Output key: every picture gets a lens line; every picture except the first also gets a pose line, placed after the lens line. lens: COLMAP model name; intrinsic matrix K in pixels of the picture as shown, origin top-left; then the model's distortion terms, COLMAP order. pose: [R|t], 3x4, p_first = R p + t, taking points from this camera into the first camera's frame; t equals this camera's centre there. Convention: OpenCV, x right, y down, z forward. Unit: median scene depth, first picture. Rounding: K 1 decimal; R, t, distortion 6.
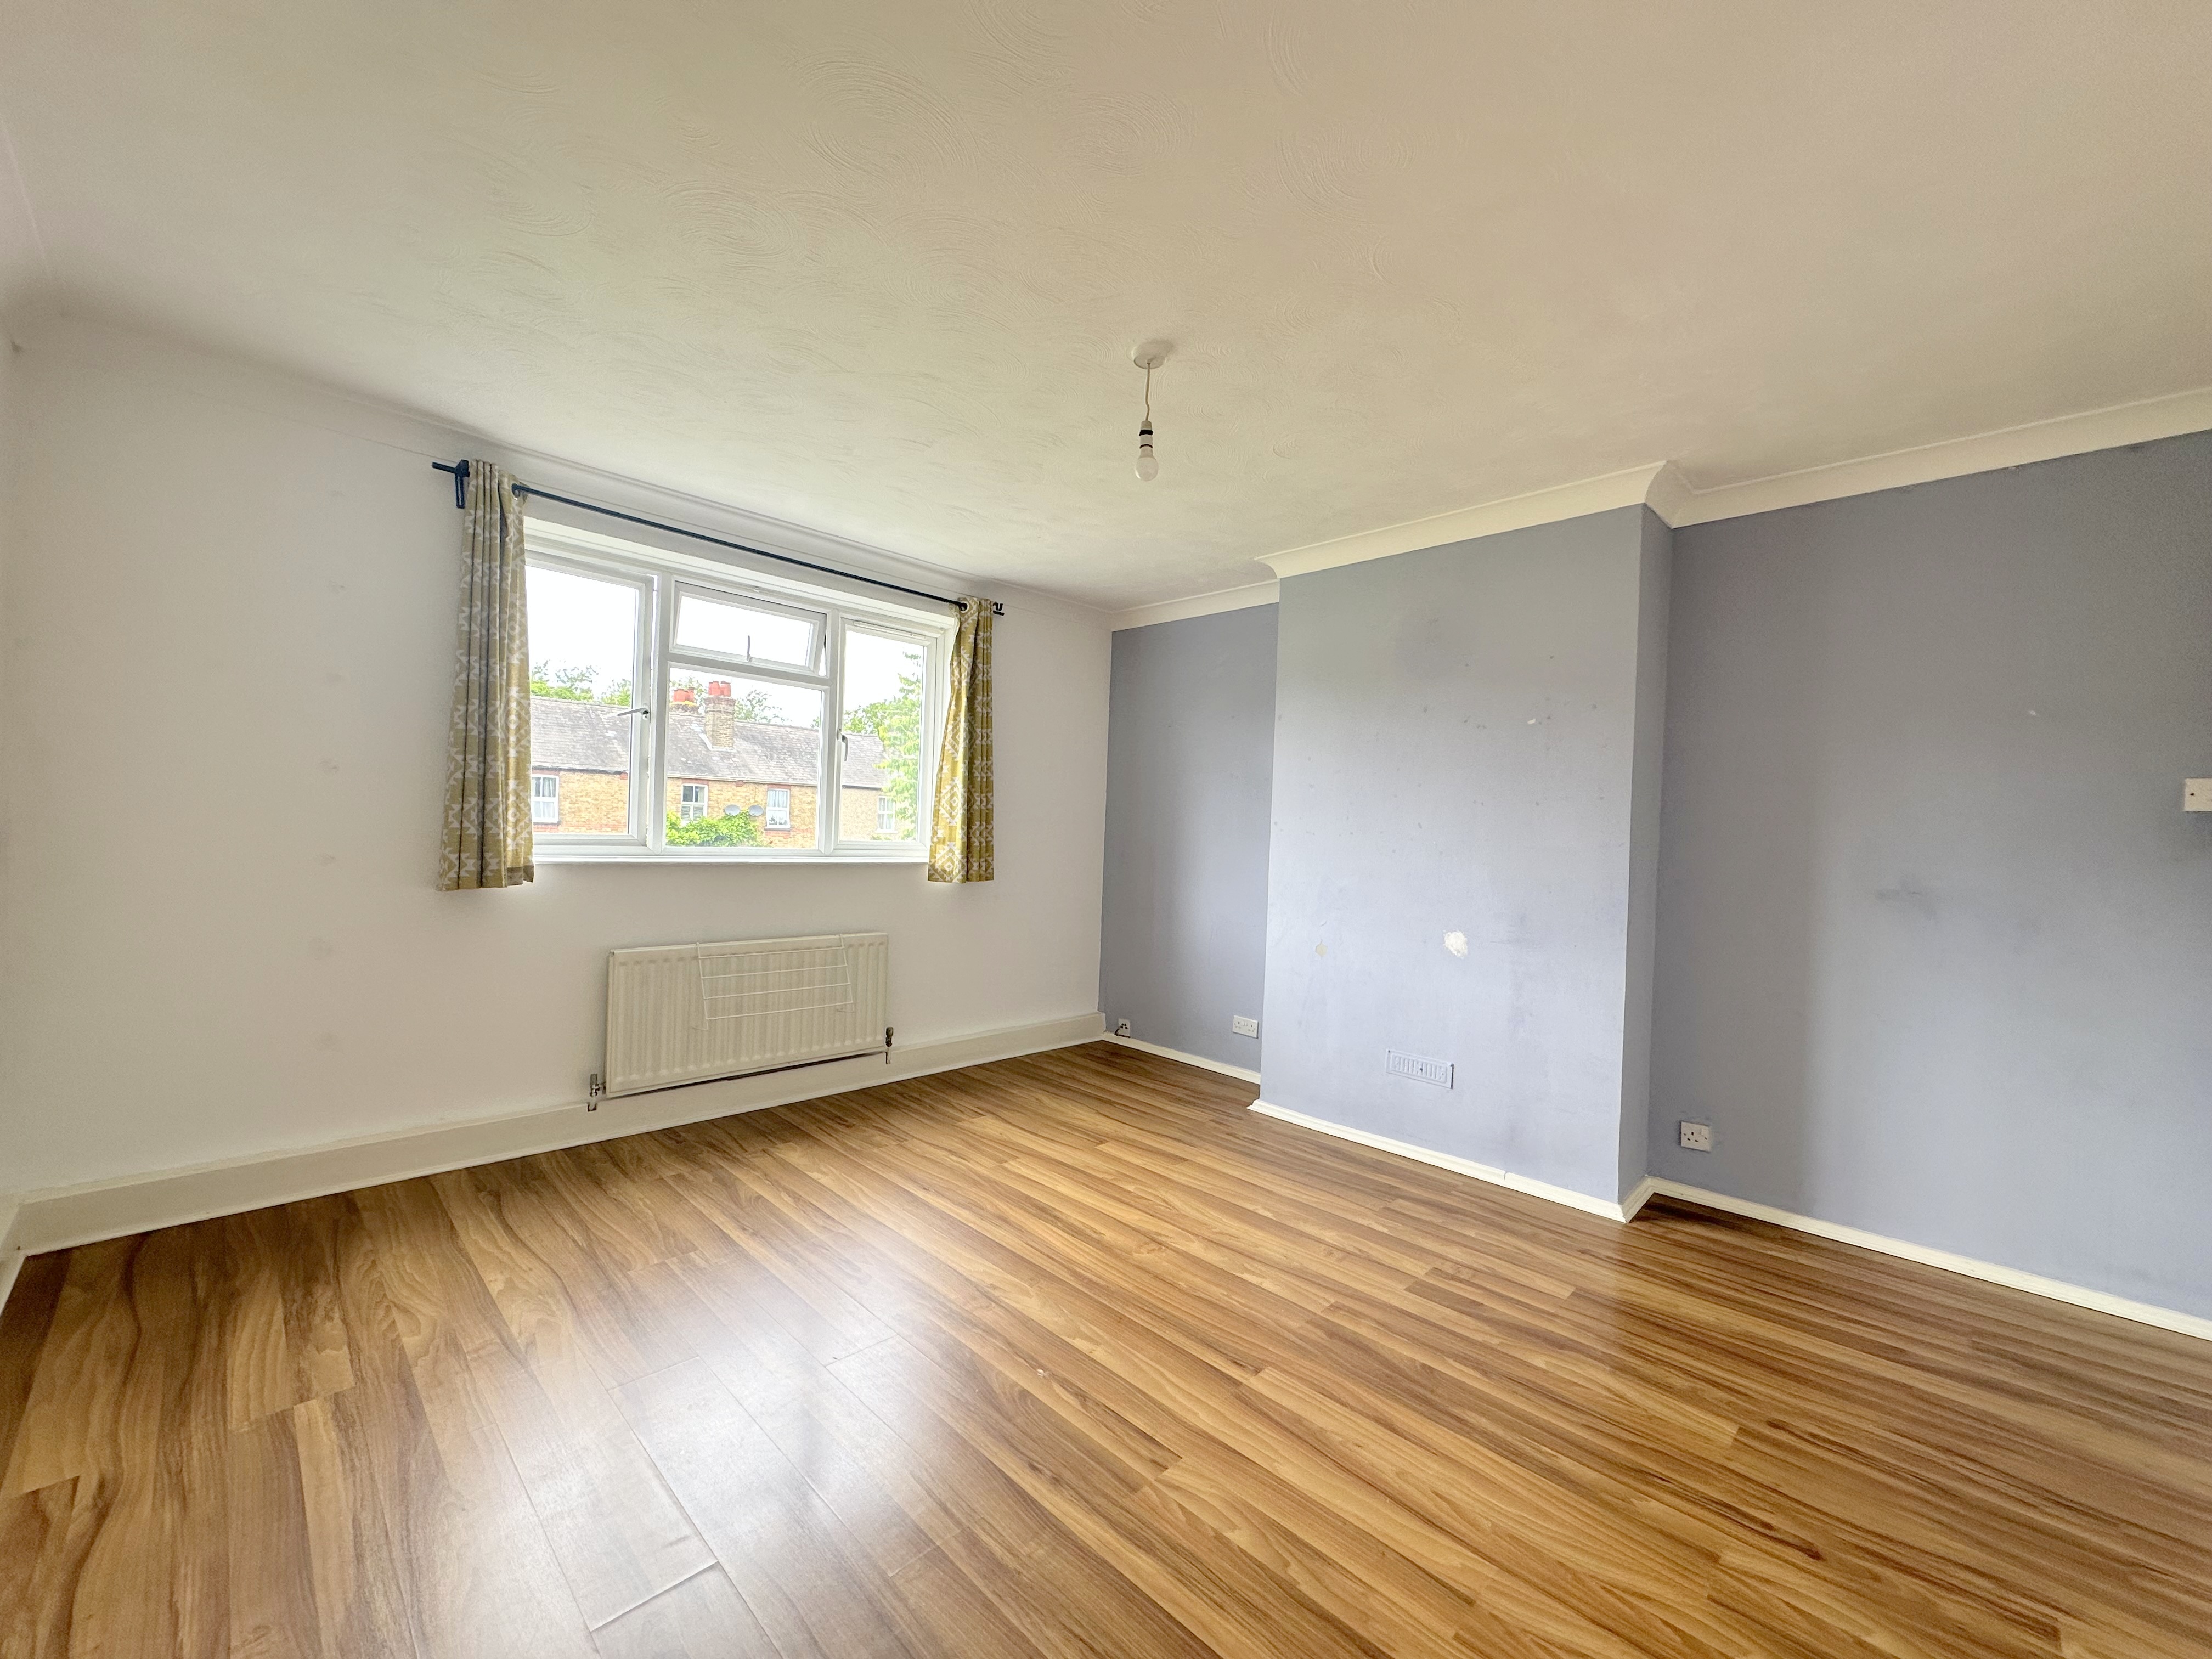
lens RADIAL K [[882.2, 0, 1089.9], [0, 882.2, 826.1], [0, 0, 1]] dist [-0.001082, -0.000518]
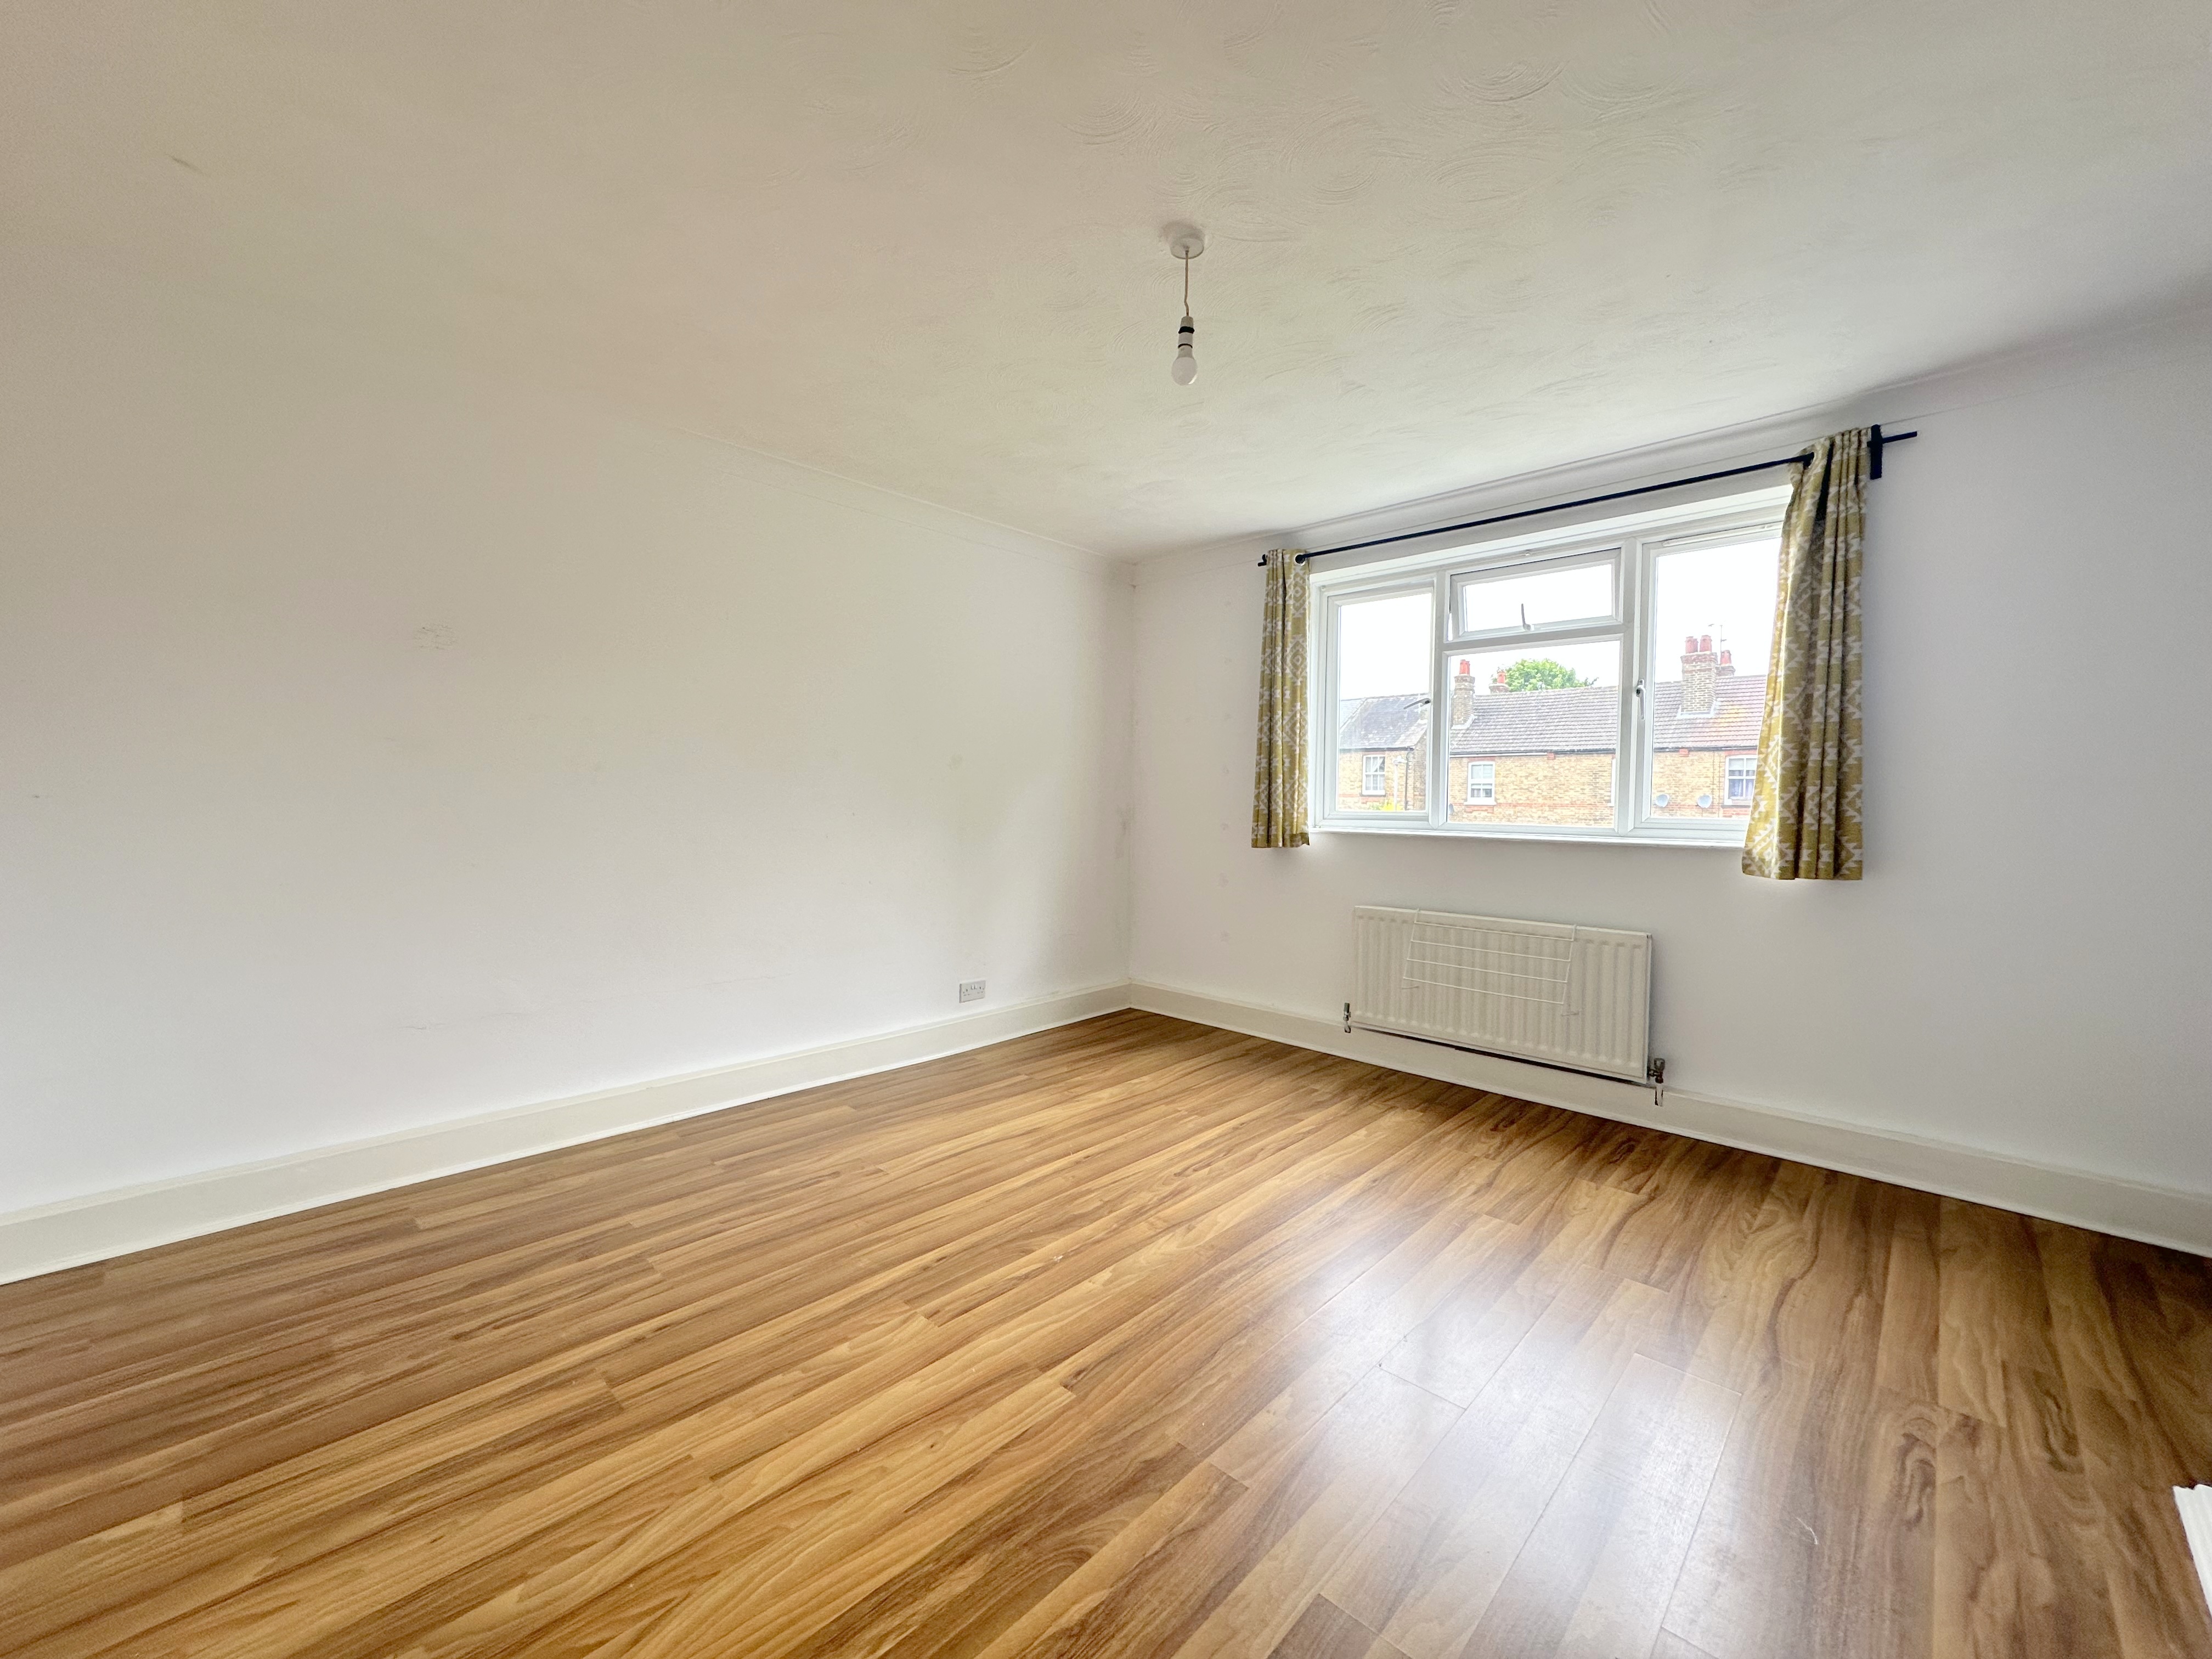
lens RADIAL K [[882.2, 0, 1123.4], [0, 882.2, 829.0], [0, 0, 1]] dist [-0.001082, -0.000518]
pose [[0.035299, -0.003793, -0.999370, 0.662302], [-0.008154, 0.999958, -0.004083, 0.043969], [0.999344, 0.008293, 0.035266, 0.634203]]
